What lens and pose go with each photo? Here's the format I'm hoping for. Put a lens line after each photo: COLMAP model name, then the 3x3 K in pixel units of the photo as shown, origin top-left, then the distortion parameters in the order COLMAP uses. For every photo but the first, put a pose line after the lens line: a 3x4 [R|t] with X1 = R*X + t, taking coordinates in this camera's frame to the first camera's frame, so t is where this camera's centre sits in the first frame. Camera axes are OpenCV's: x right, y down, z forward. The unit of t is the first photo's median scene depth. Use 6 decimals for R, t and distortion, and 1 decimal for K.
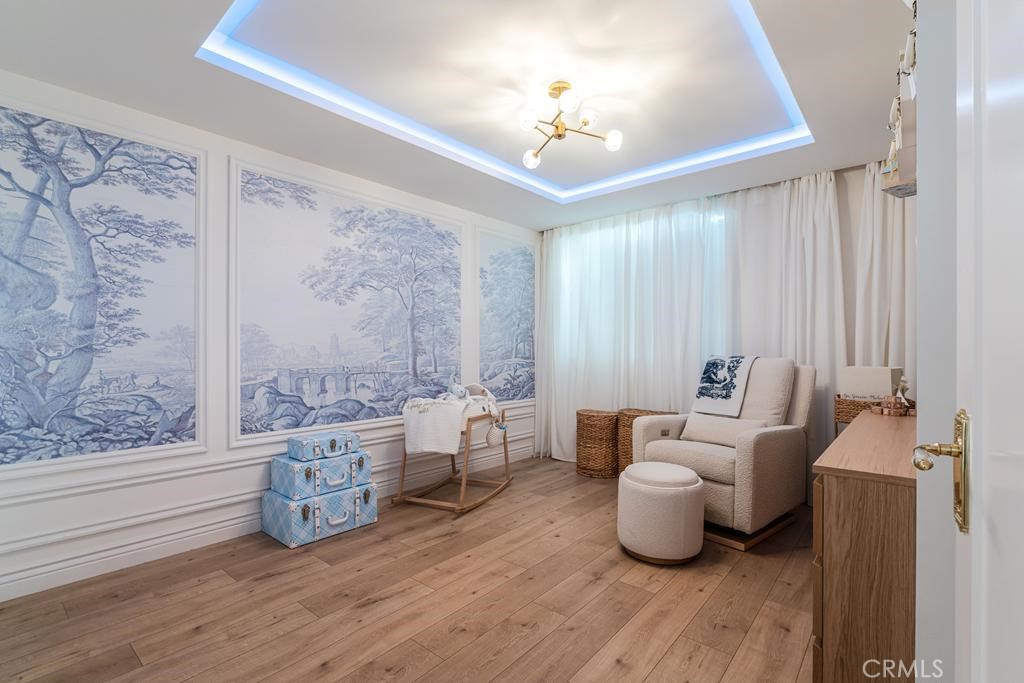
lens RADIAL K [[471.1, 0, 513.4], [0, 471.1, 346.9], [0, 0, 1]] dist [-0.006168, 0.001153]
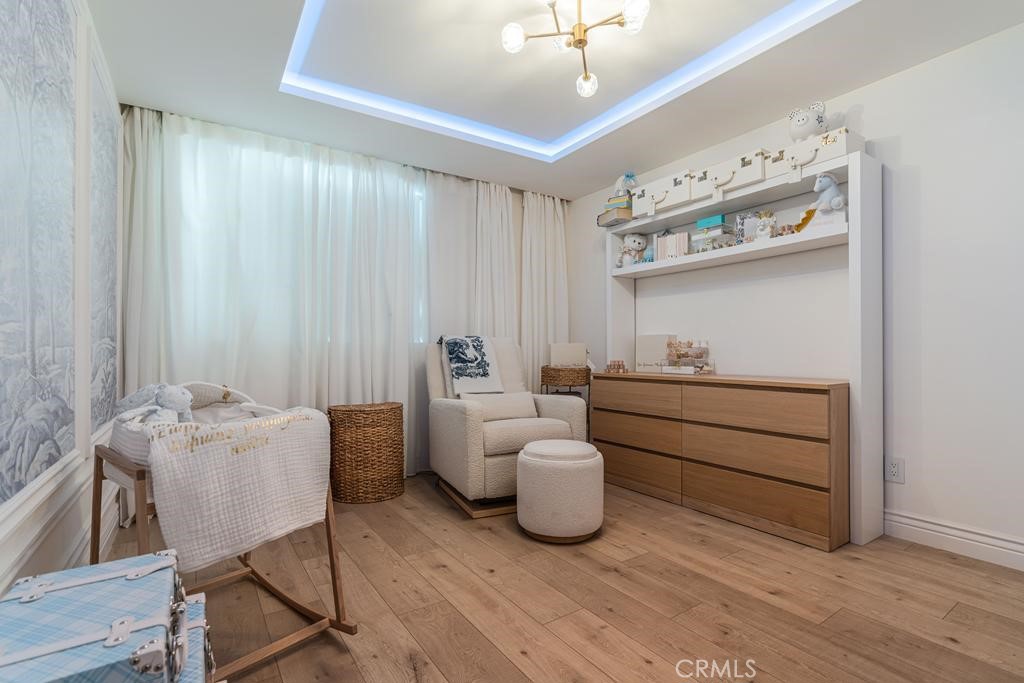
lens RADIAL K [[471.1, 0, 516.0], [0, 471.1, 346.9], [0, 0, 1]] dist [-0.006168, 0.001153]
pose [[0.269448, 0.008183, 0.962980, -0.532669], [-0.002421, 0.999966, -0.007820, 0.055691], [-0.963012, -0.000224, 0.269459, 0.684364]]
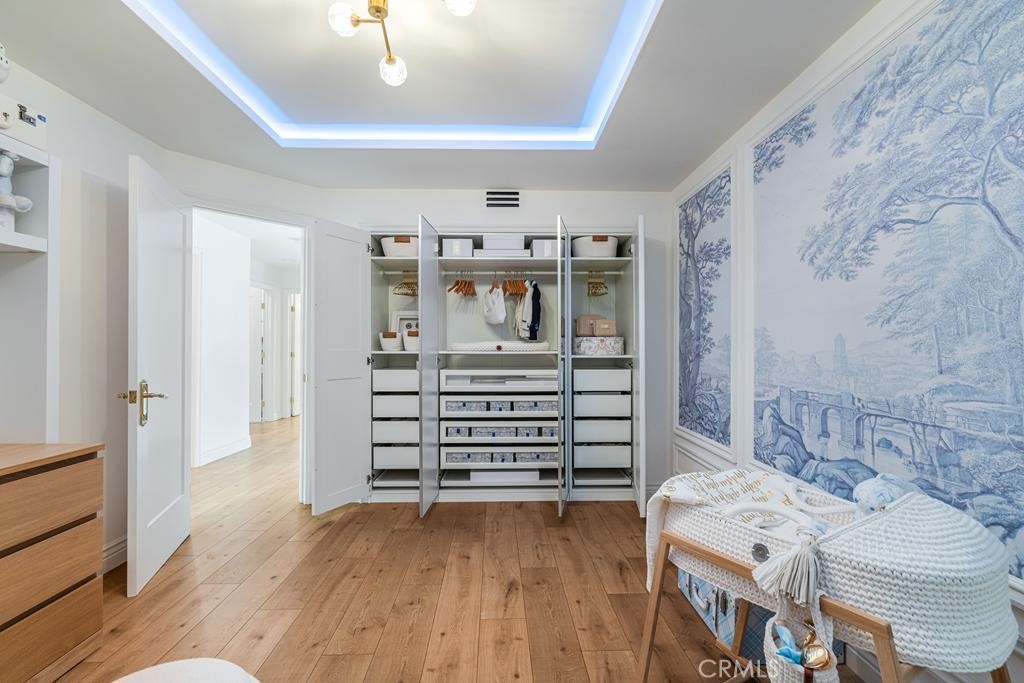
lens RADIAL K [[471.1, 0, 514.5], [0, 471.1, 342.7], [0, 0, 1]] dist [-0.006168, 0.001153]
pose [[-0.744061, -0.007226, -0.668072, 0.281604], [-0.001428, 0.999956, -0.009224, -0.013057], [0.668110, -0.005909, -0.744039, 1.197547]]
